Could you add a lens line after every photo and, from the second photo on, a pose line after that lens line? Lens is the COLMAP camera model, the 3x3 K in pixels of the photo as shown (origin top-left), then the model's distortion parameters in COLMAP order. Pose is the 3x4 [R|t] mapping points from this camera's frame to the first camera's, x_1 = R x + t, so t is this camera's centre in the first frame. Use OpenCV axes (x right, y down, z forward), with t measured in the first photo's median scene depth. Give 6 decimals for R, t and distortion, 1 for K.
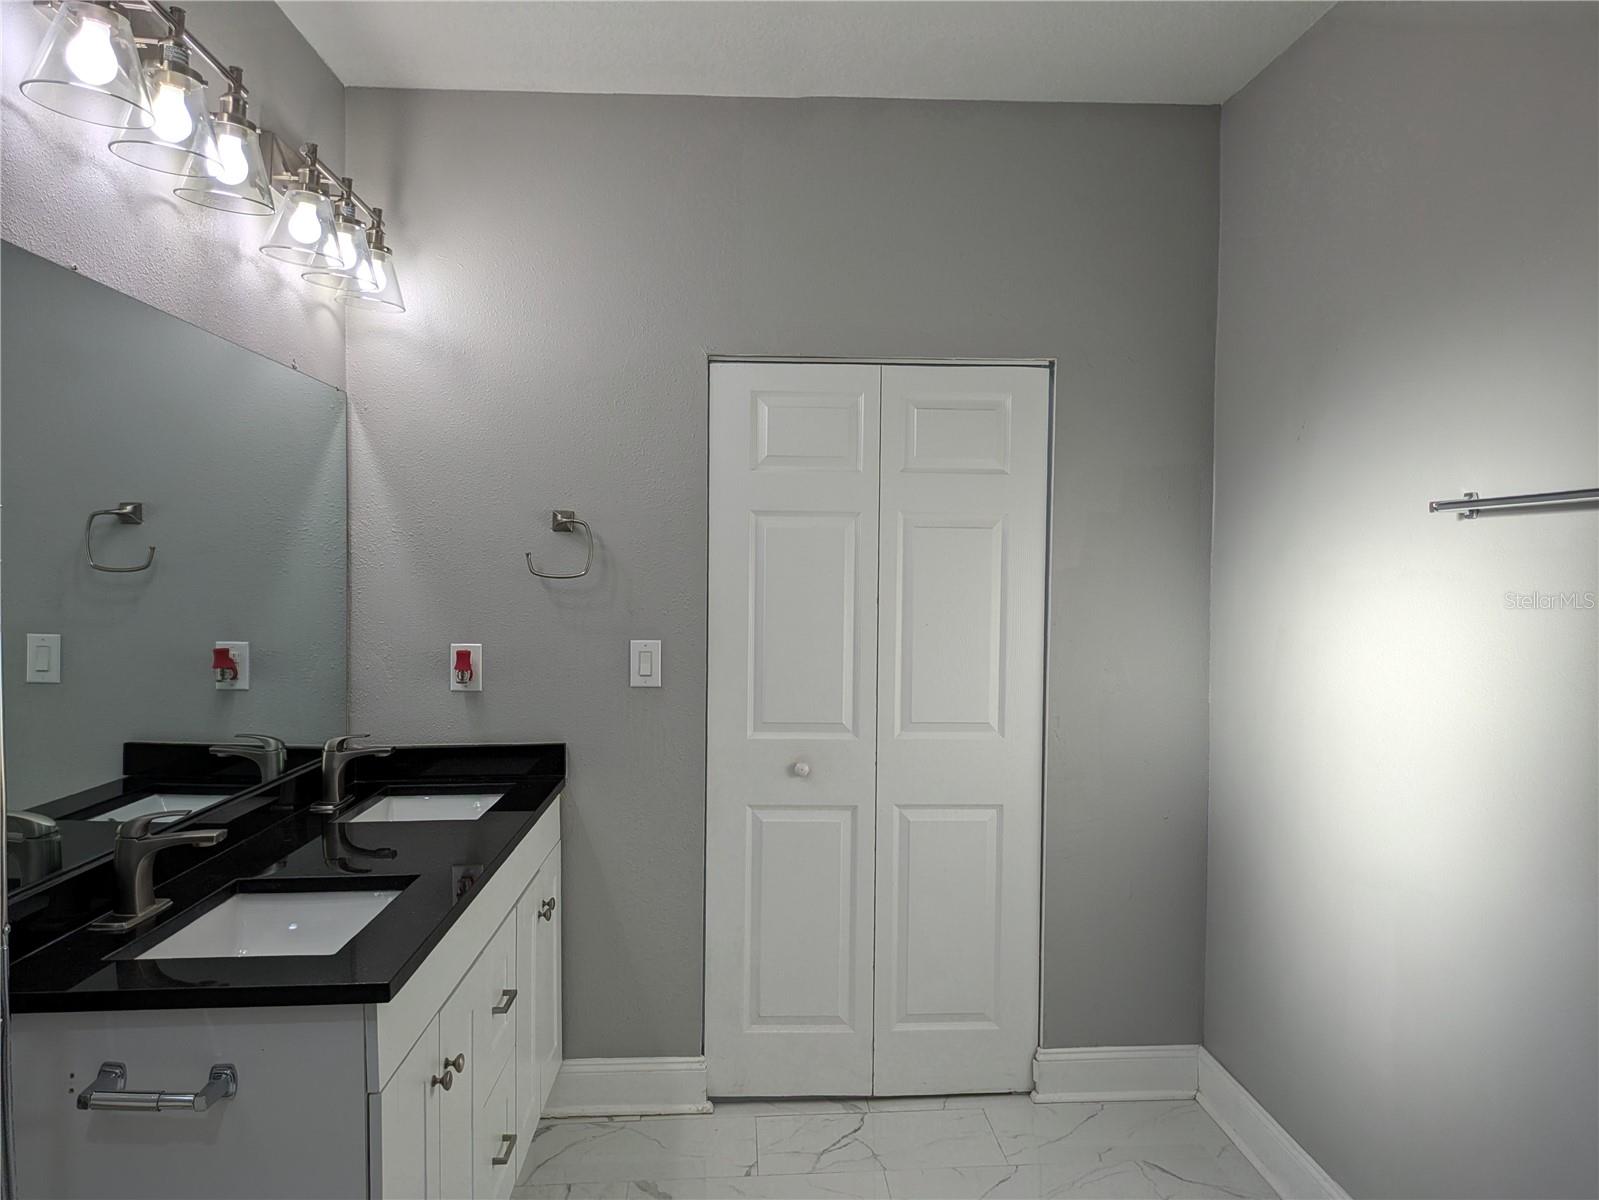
lens RADIAL K [[1182.0, 0, 802.3], [0, 1182.0, 600.3], [0, 0, 1]] dist [0.050004, -0.052461]
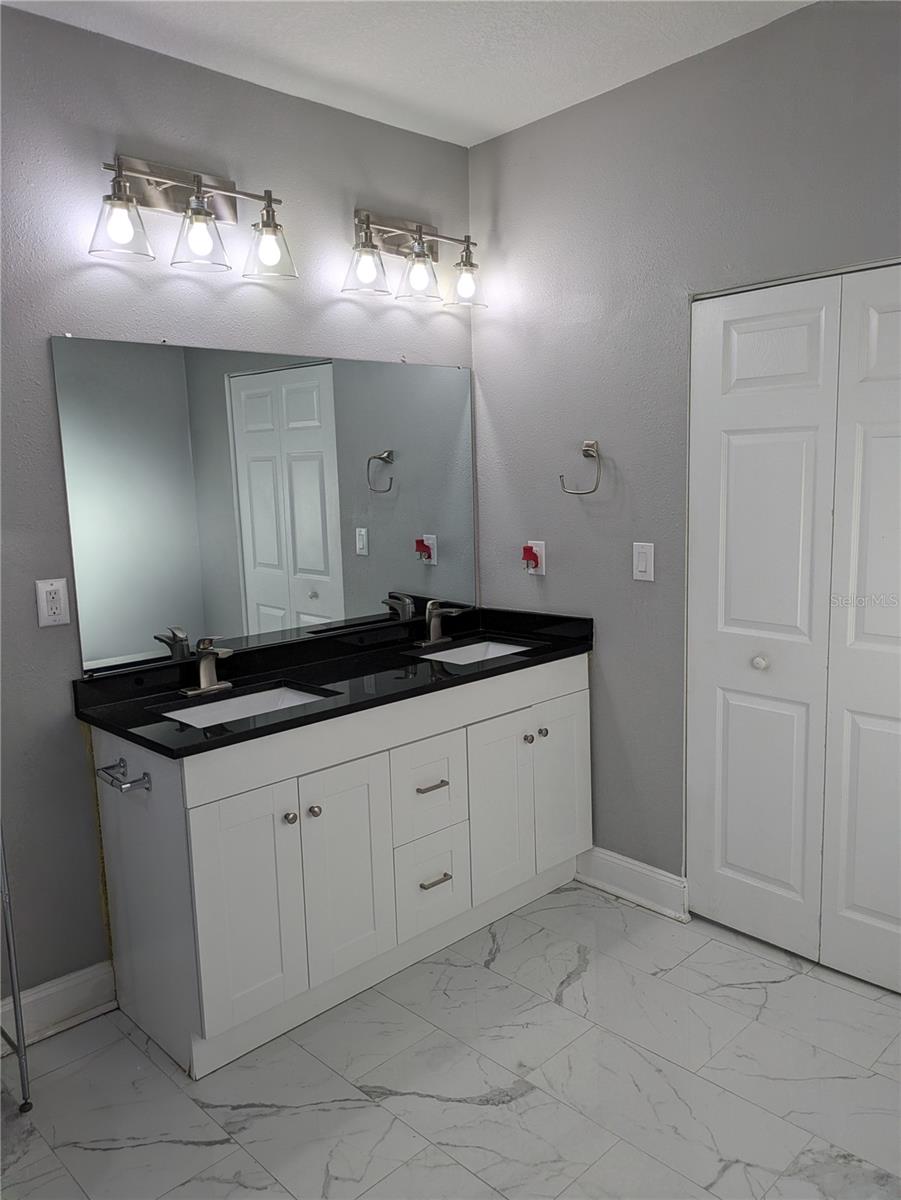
lens RADIAL K [[887.1, 0, 449.5], [0, 887.1, 598.1], [0, 0, 1]] dist [0.050004, -0.052461]
pose [[0.642634, 0.083702, -0.761587, 0.451535], [0.017961, 0.992096, 0.124192, -0.028485], [0.765963, -0.093488, 0.636051, 0.246258]]
